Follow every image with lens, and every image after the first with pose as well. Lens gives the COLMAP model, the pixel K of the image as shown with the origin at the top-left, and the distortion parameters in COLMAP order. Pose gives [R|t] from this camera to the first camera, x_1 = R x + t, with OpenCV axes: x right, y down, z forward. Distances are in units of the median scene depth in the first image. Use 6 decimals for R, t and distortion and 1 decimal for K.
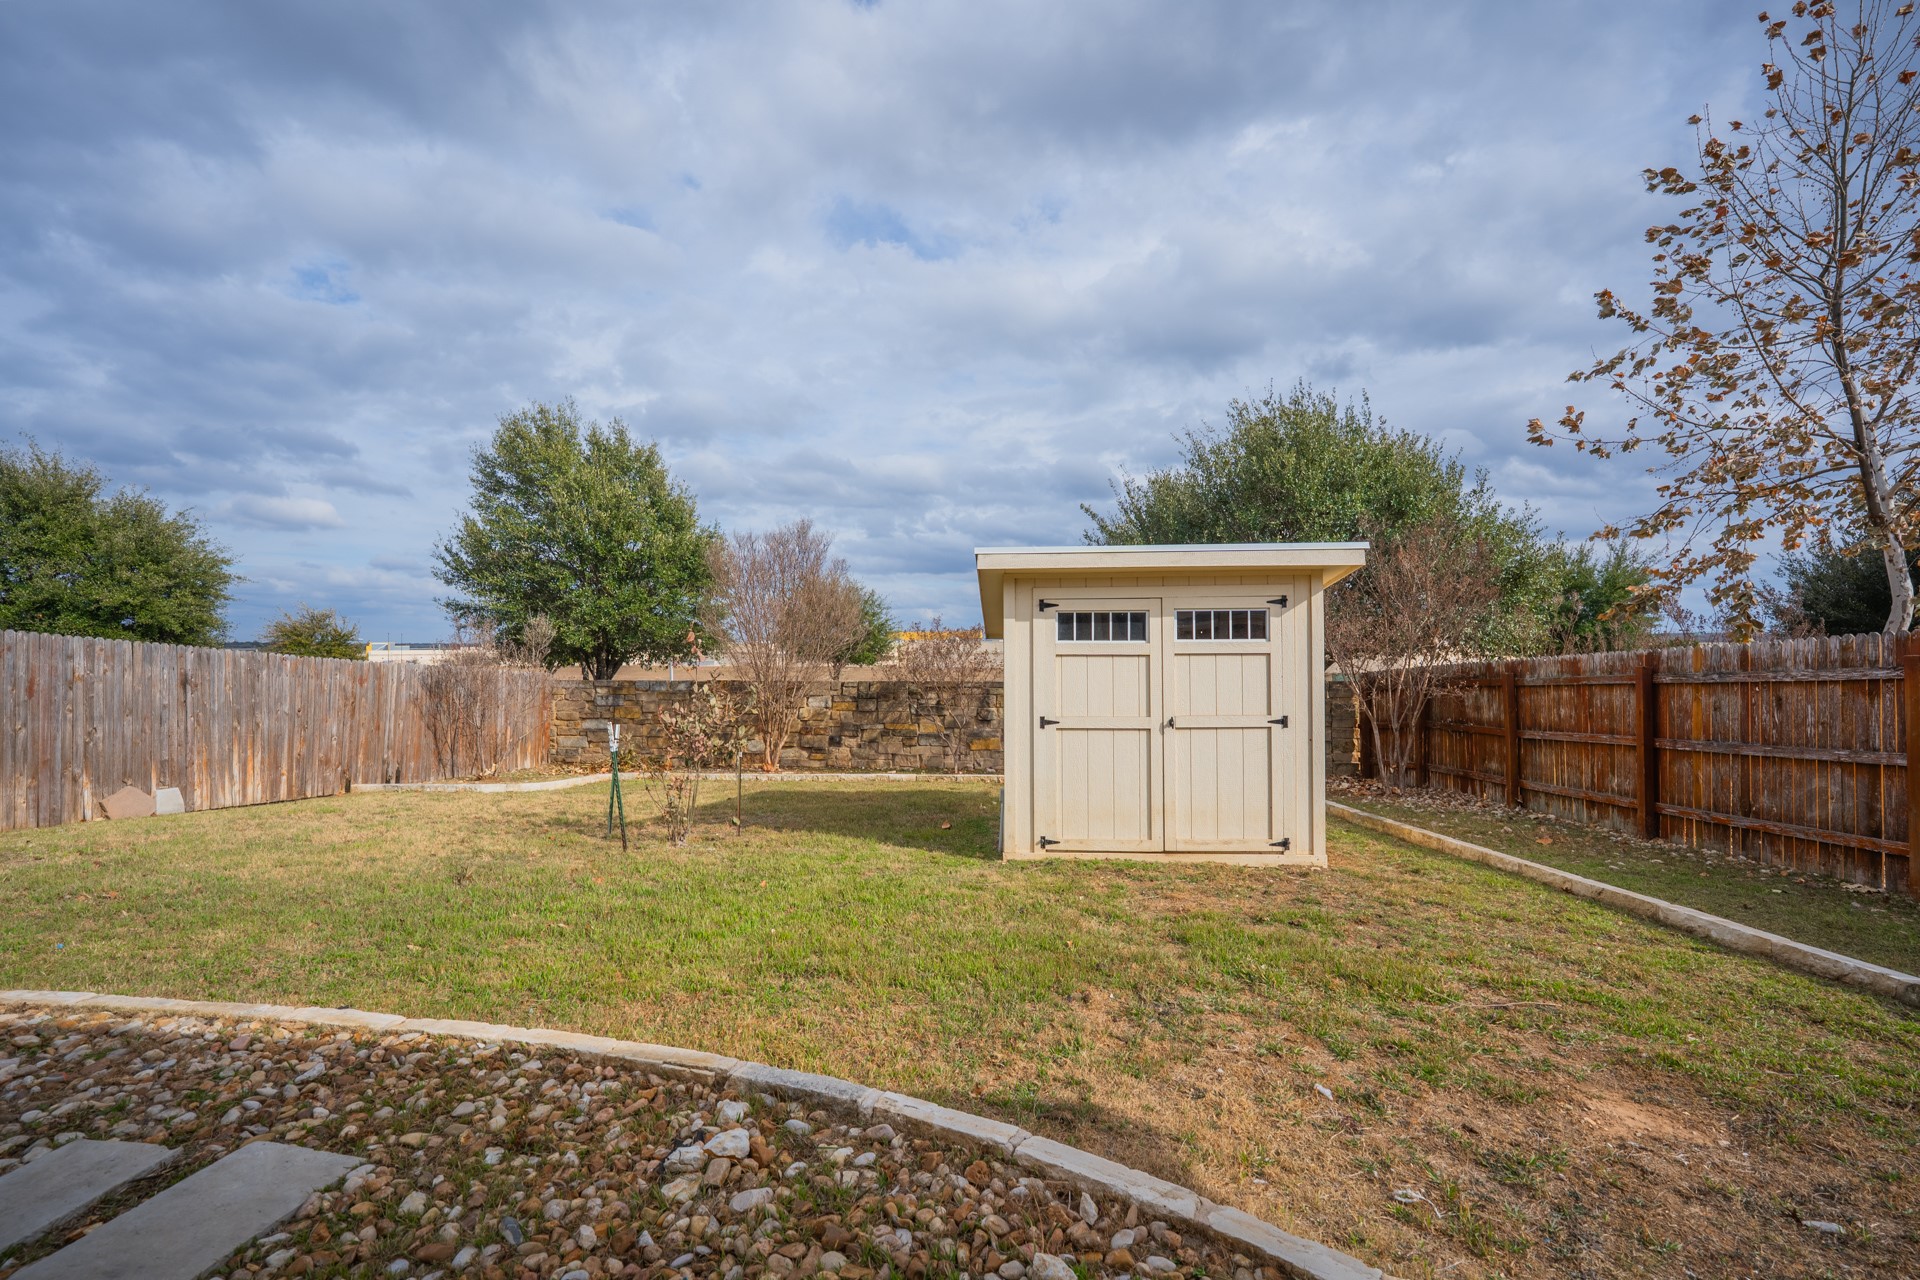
lens RADIAL K [[792.9, 0, 960.0], [0, 792.9, 640.0], [0, 0, 1]] dist [-0.010705, -0.000409]
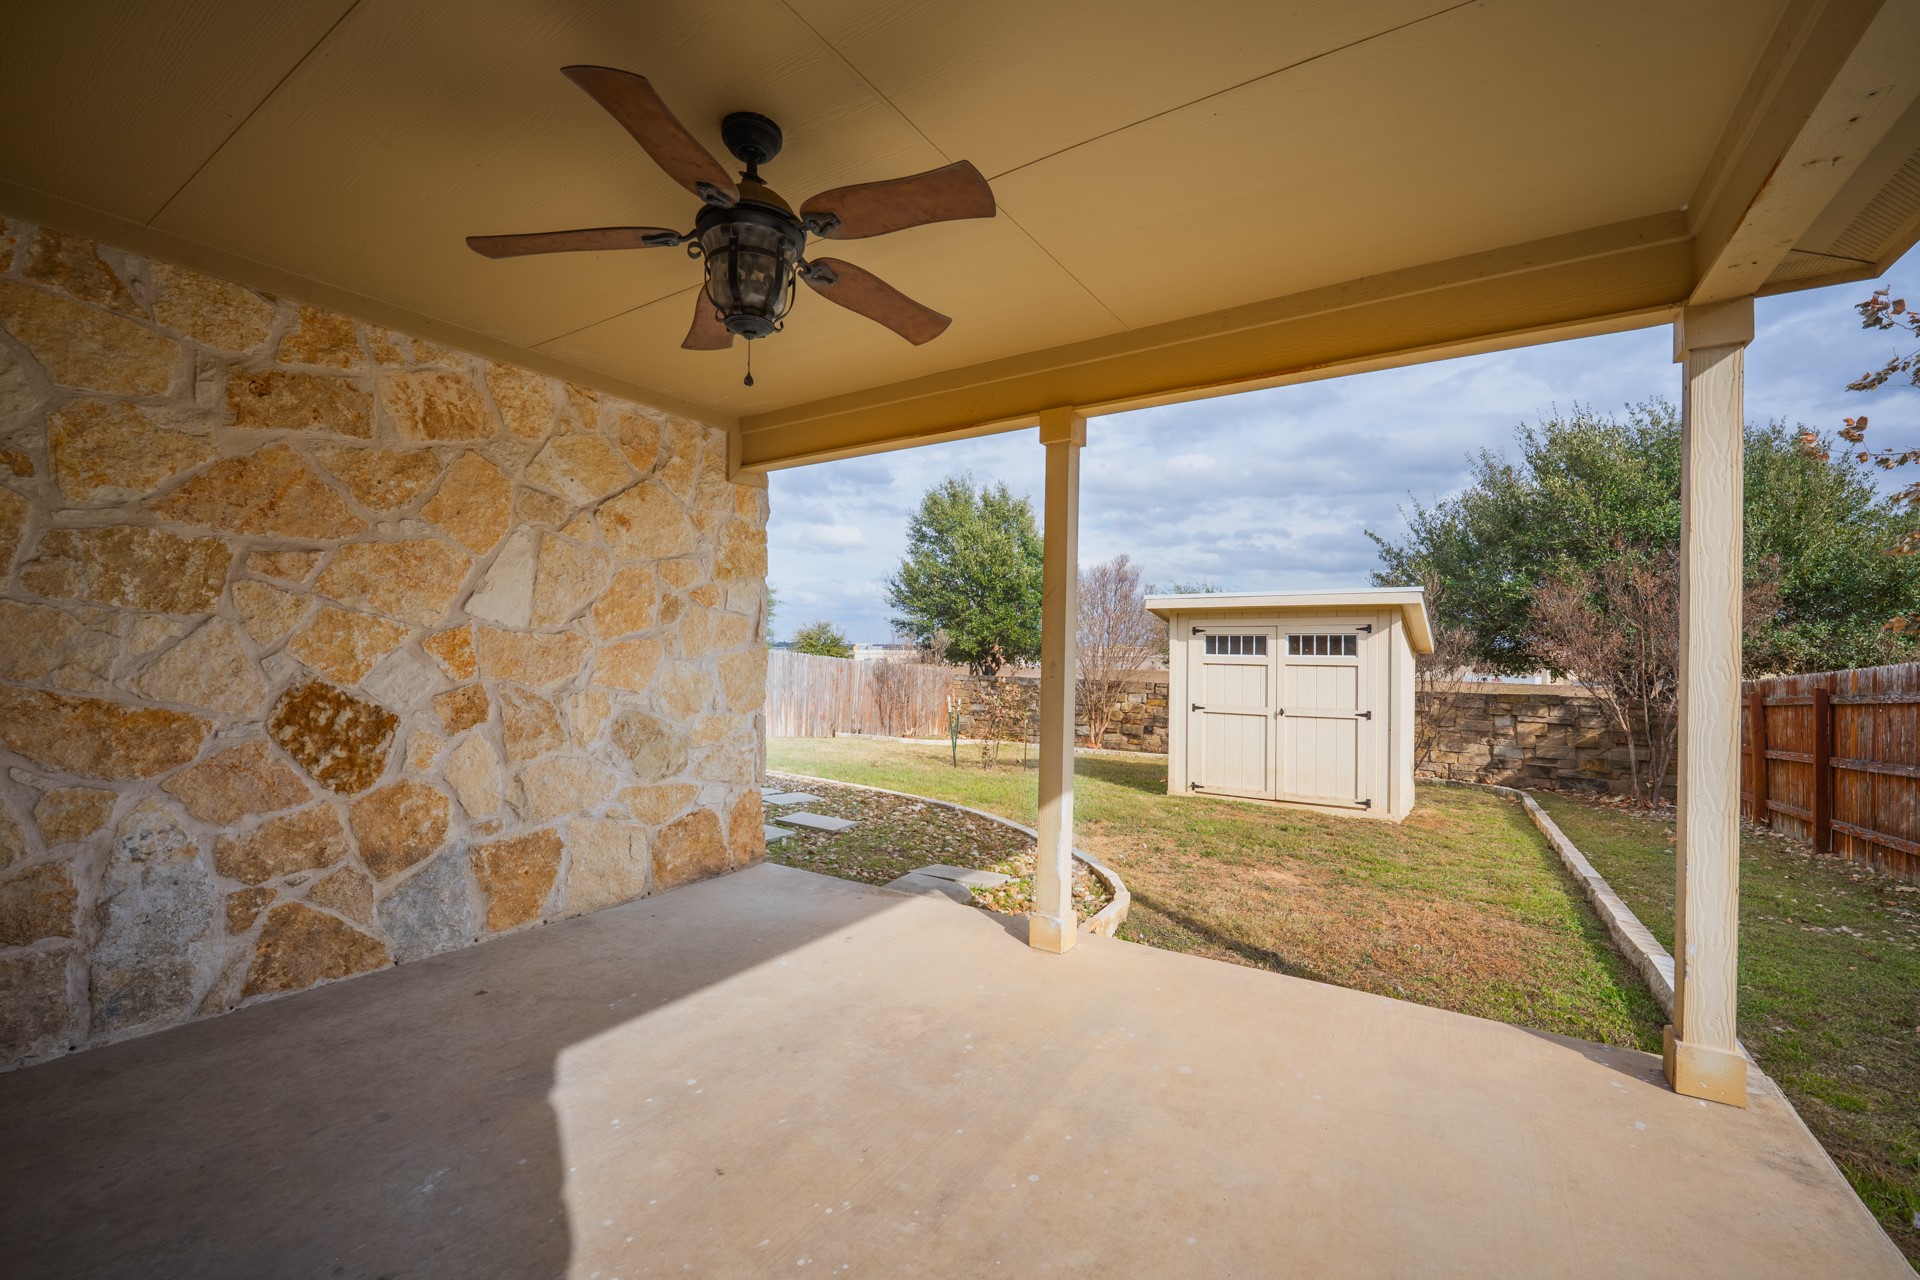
lens RADIAL K [[792.9, 0, 960.0], [0, 792.9, 640.0], [0, 0, 1]] dist [-0.010705, -0.000409]
pose [[0.871241, 0.008230, -0.490786, 0.240684], [-0.011235, 0.999932, -0.003176, -0.008455], [0.490726, 0.008281, 0.871274, -0.288724]]
